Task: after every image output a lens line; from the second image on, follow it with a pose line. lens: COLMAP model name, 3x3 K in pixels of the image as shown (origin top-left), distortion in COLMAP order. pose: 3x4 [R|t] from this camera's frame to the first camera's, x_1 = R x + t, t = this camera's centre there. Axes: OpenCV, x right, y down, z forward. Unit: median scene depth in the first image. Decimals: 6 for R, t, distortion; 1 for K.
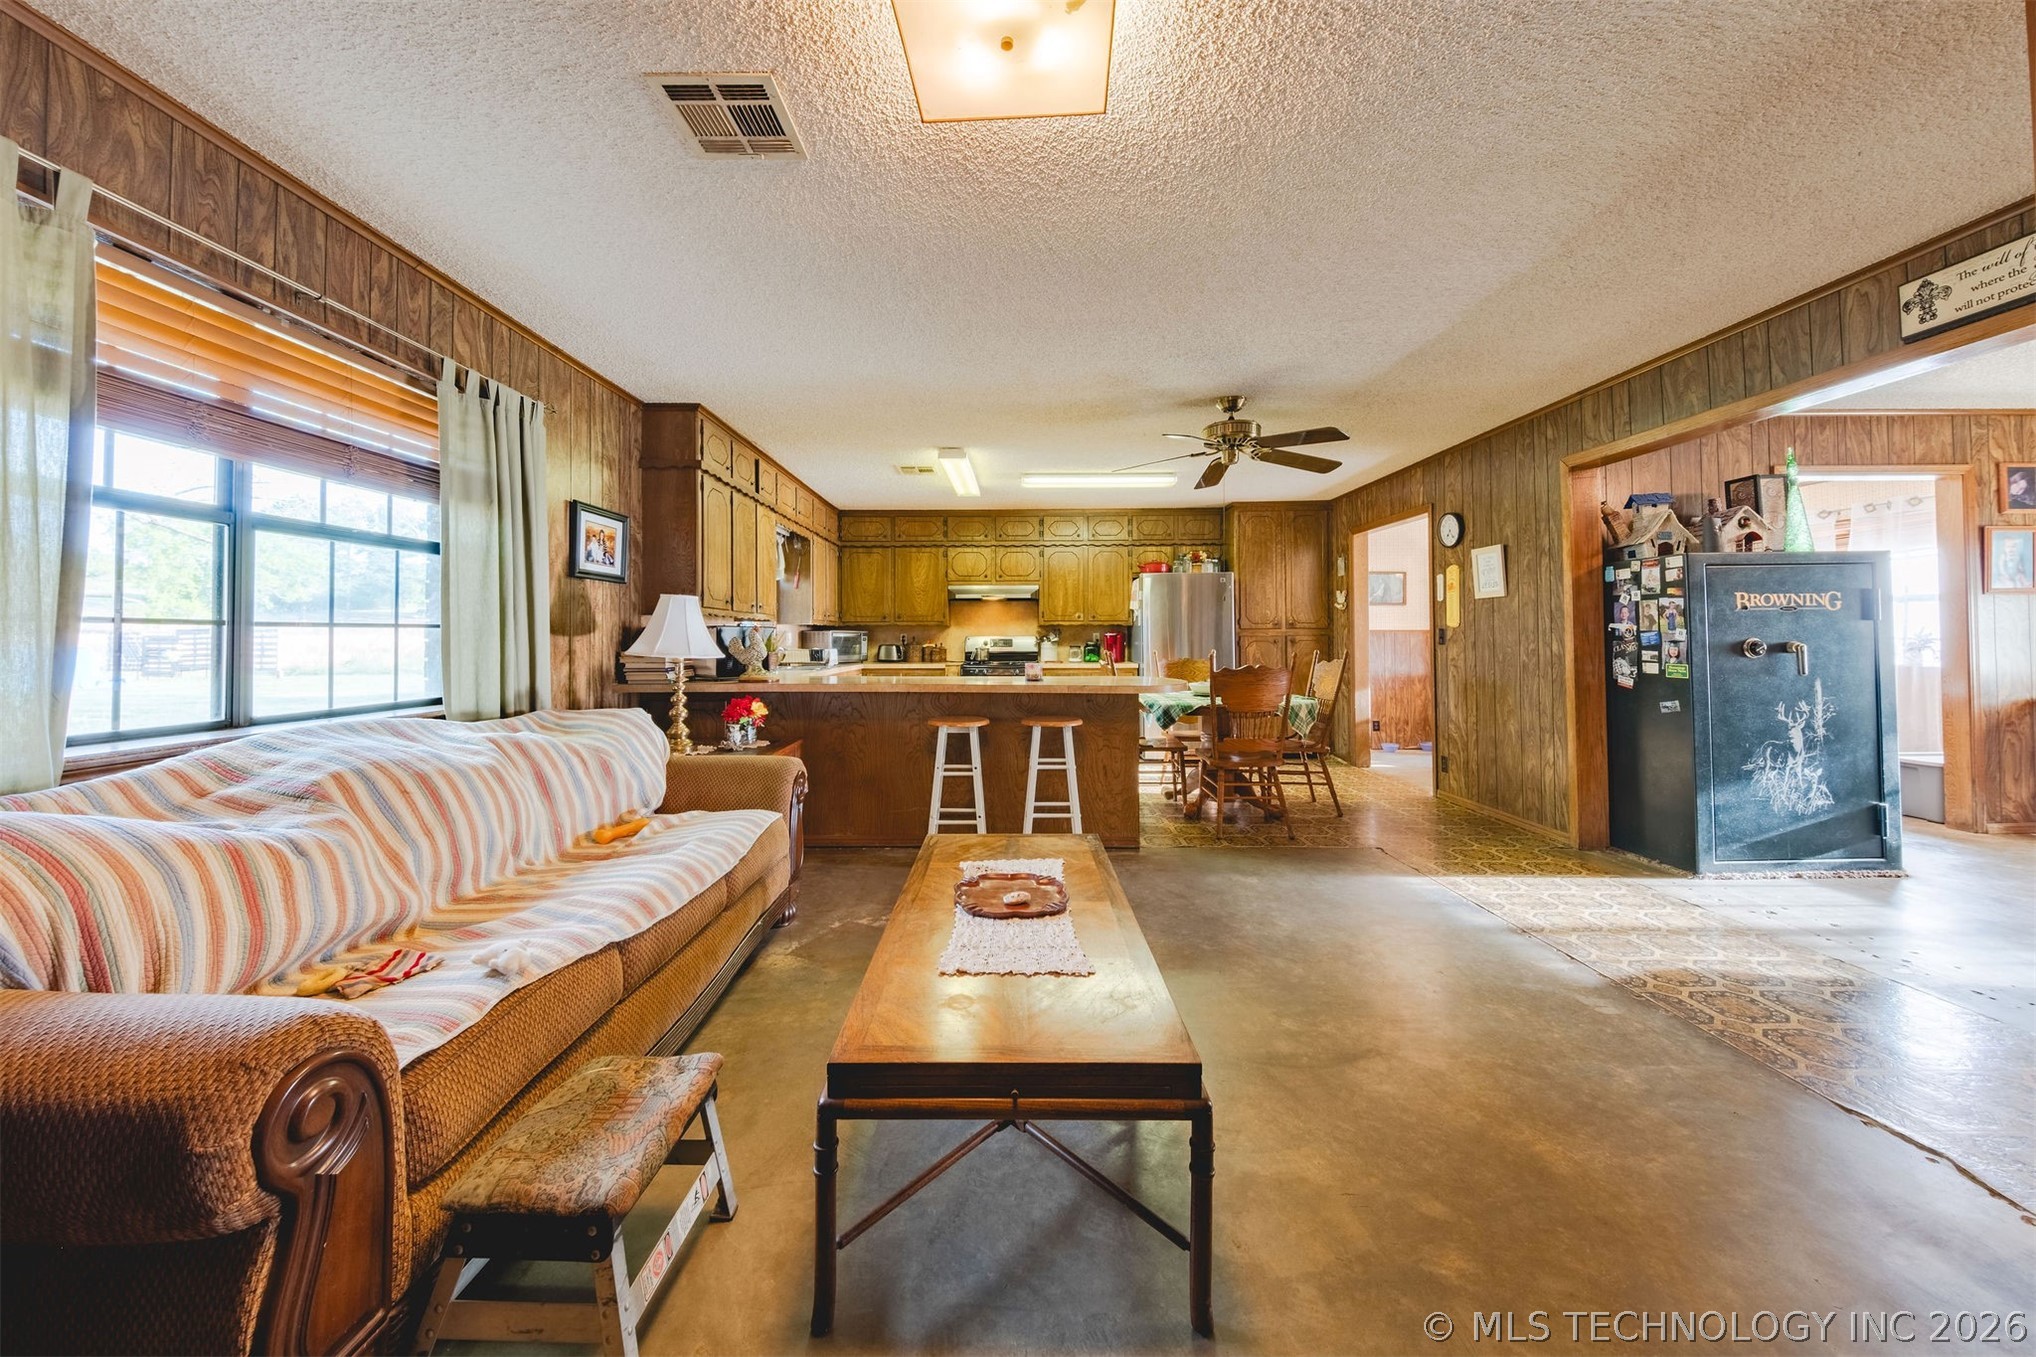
lens RADIAL K [[698.5, 0, 1011.8], [0, 698.5, 635.3], [0, 0, 1]] dist [-0.001708, -0.000333]
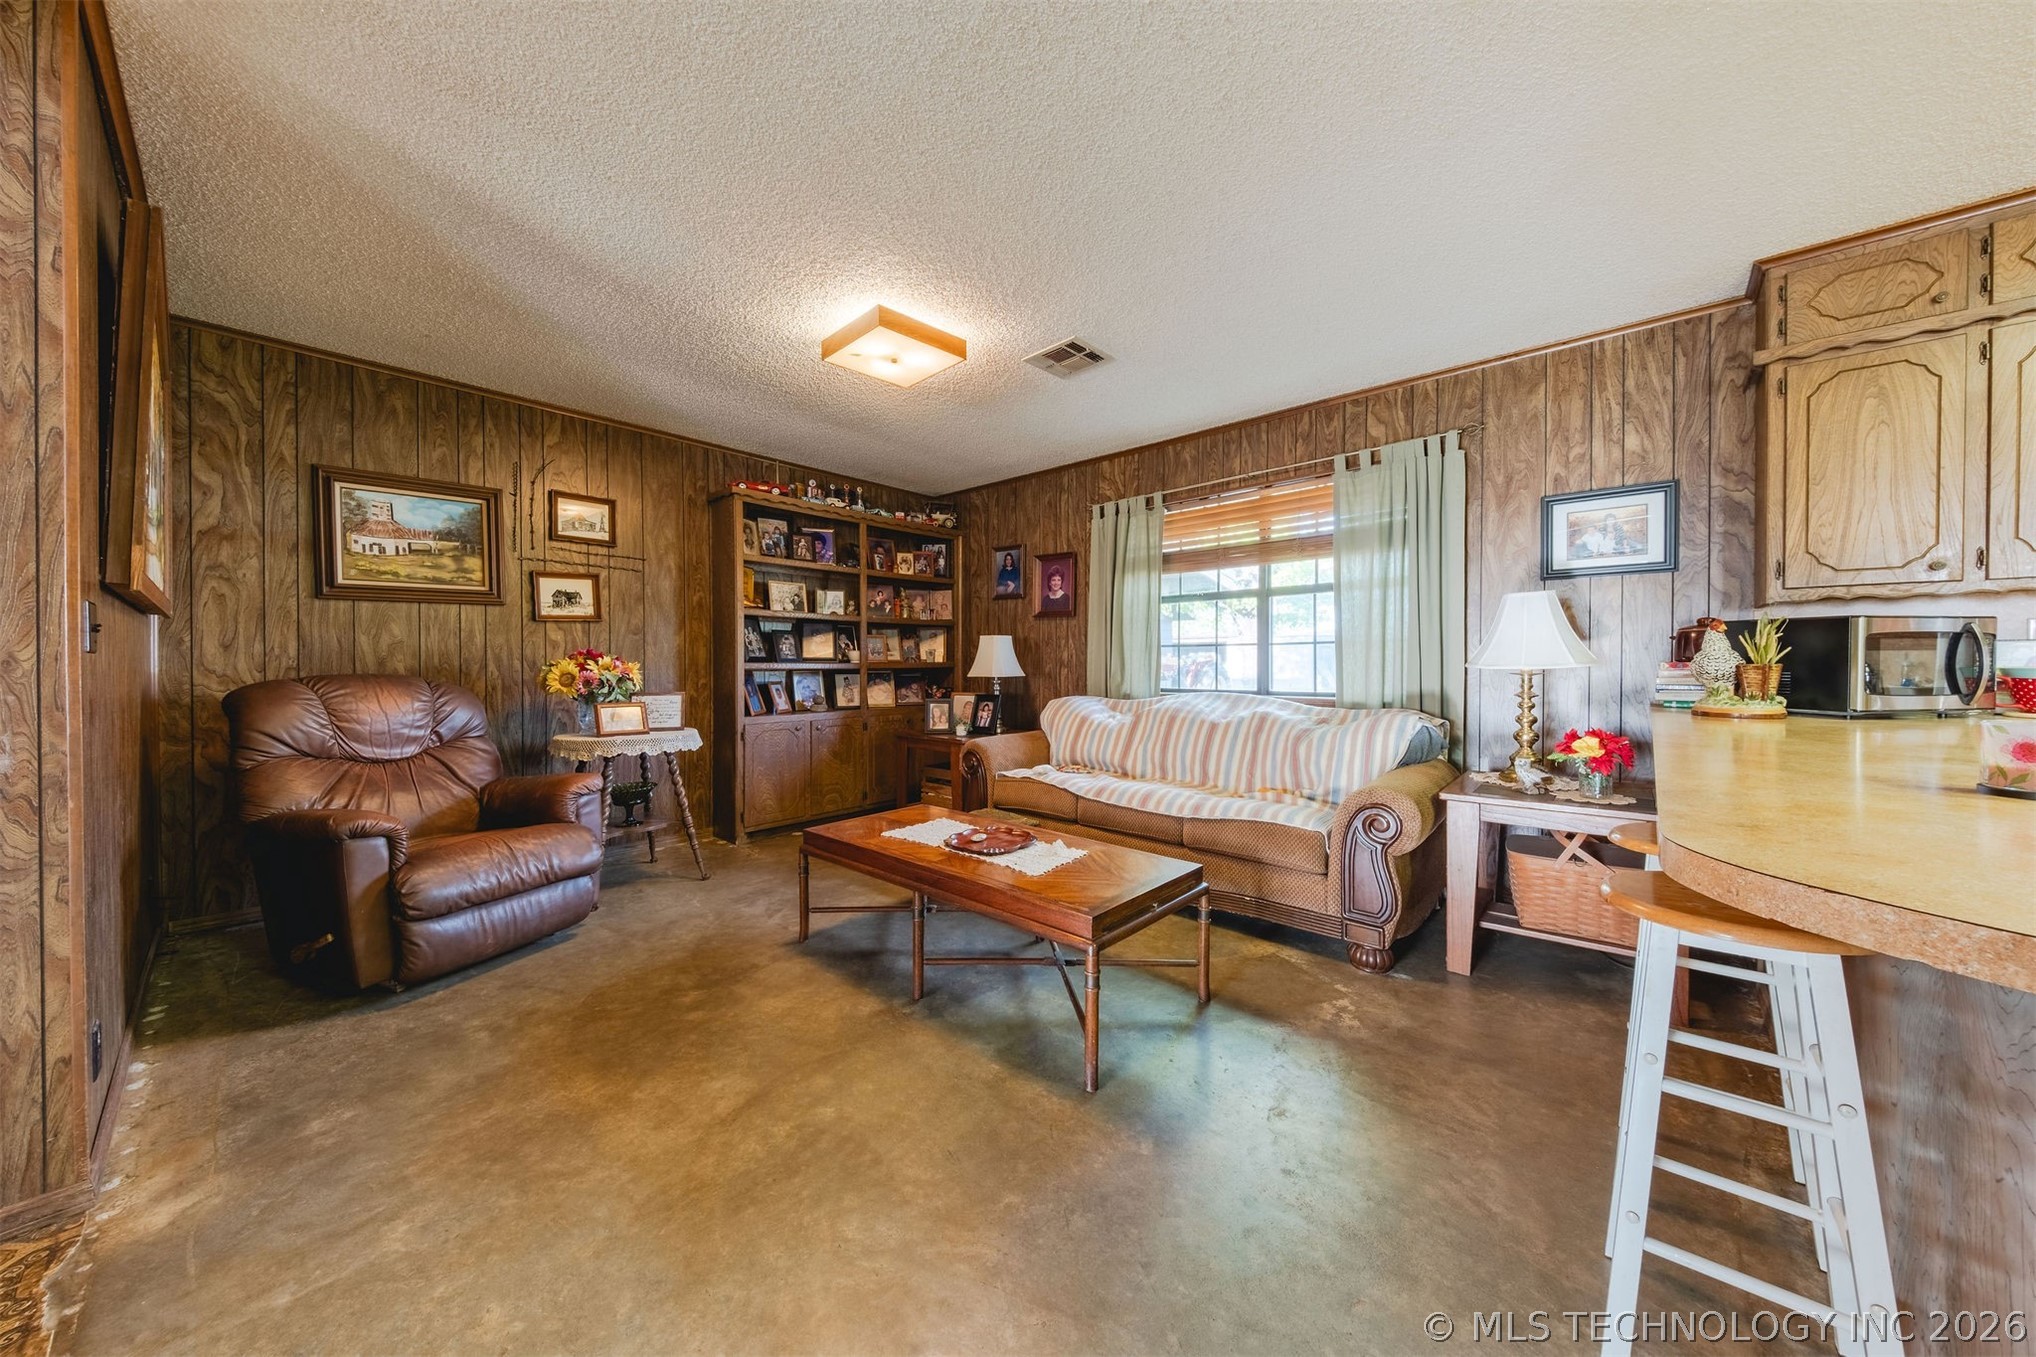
lens RADIAL K [[698.5, 0, 1002.3], [0, 698.5, 659.2], [0, 0, 1]] dist [-0.001708, -0.000333]
pose [[-0.670551, 0.004068, -0.741853, 0.550876], [0.014627, 0.999863, -0.007738, 0.018622], [0.741720, -0.016040, -0.670518, 1.090940]]
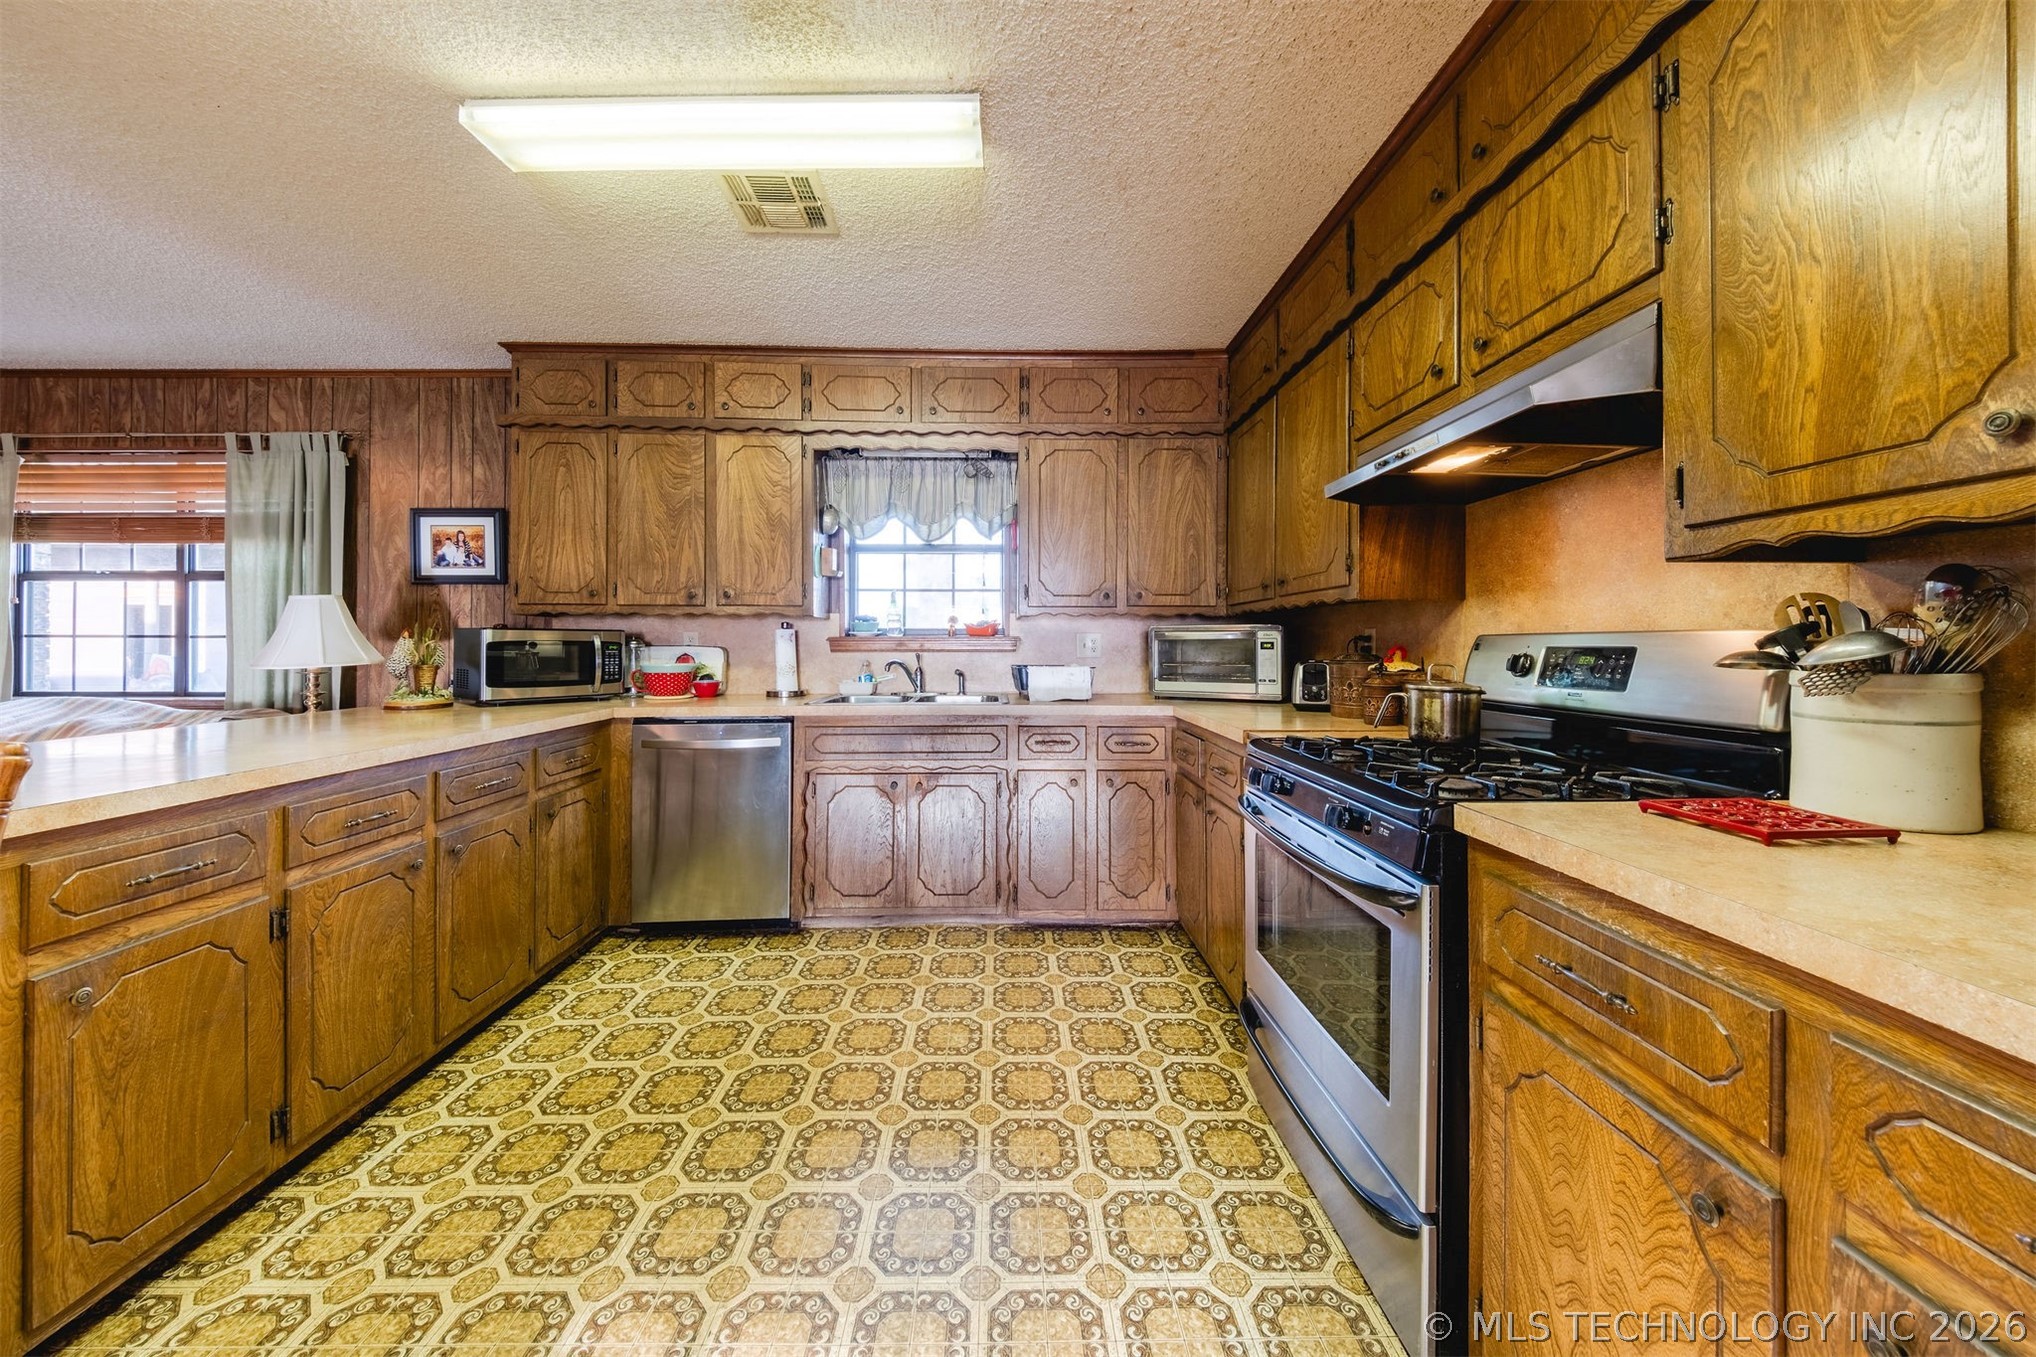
lens RADIAL K [[698.5, 0, 1000.7], [0, 698.5, 635.3], [0, 0, 1]] dist [-0.001708, -0.000333]
pose [[0.023621, -0.017063, -0.999575, 0.404146], [0.005900, 0.999839, -0.016929, 0.012333], [0.999704, -0.005498, 0.023718, 1.833878]]
